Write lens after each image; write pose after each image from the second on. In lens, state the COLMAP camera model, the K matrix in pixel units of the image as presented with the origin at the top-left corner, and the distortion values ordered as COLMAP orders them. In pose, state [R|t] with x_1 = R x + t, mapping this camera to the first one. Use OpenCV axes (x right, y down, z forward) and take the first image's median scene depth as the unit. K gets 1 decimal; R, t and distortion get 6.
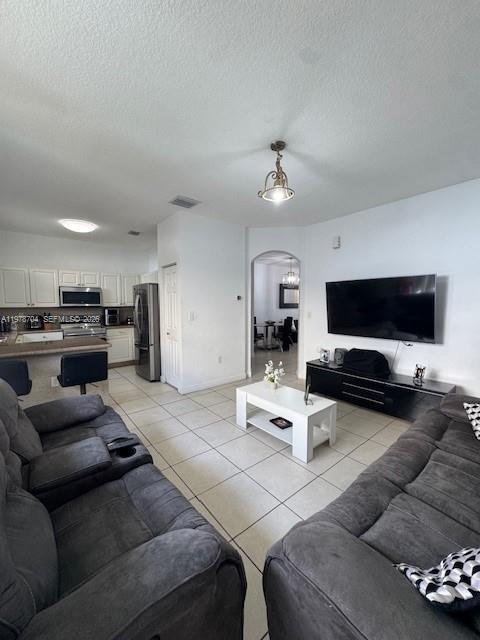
lens RADIAL K [[257.0, 0, 240.3], [0, 257.0, 319.9], [0, 0, 1]] dist [-0.003854, 0.001848]
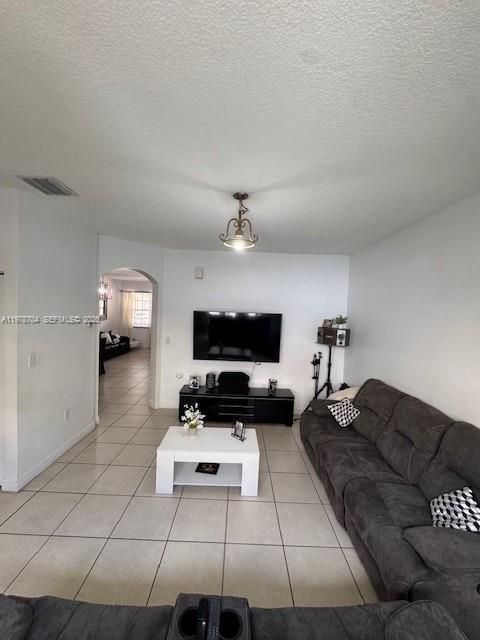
lens RADIAL K [[257.0, 0, 238.9], [0, 257.0, 319.0], [0, 0, 1]] dist [-0.003854, 0.001848]
pose [[0.628989, -0.000987, 0.777414, -0.382965], [0.008505, 0.999948, -0.005612, -0.112796], [-0.777368, 0.010142, 0.628964, 0.221190]]
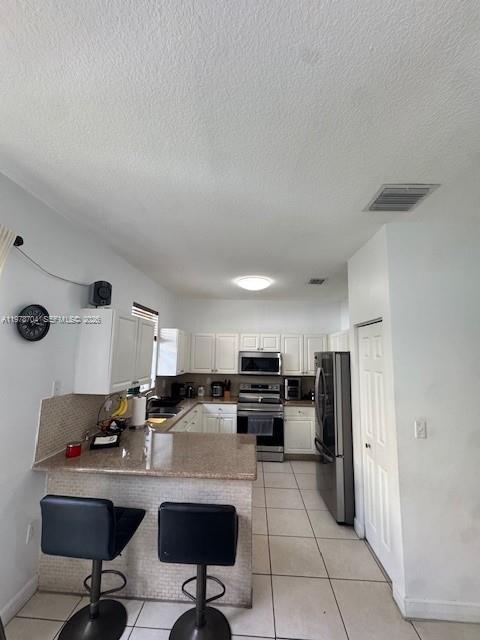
lens RADIAL K [[257.0, 0, 239.5], [0, 257.0, 320.7], [0, 0, 1]] dist [-0.003854, 0.001848]
pose [[0.736899, -0.067323, -0.672642, -0.113752], [-0.065620, 0.983206, -0.170294, -0.111956], [0.672810, 0.169628, 0.720106, 0.439522]]
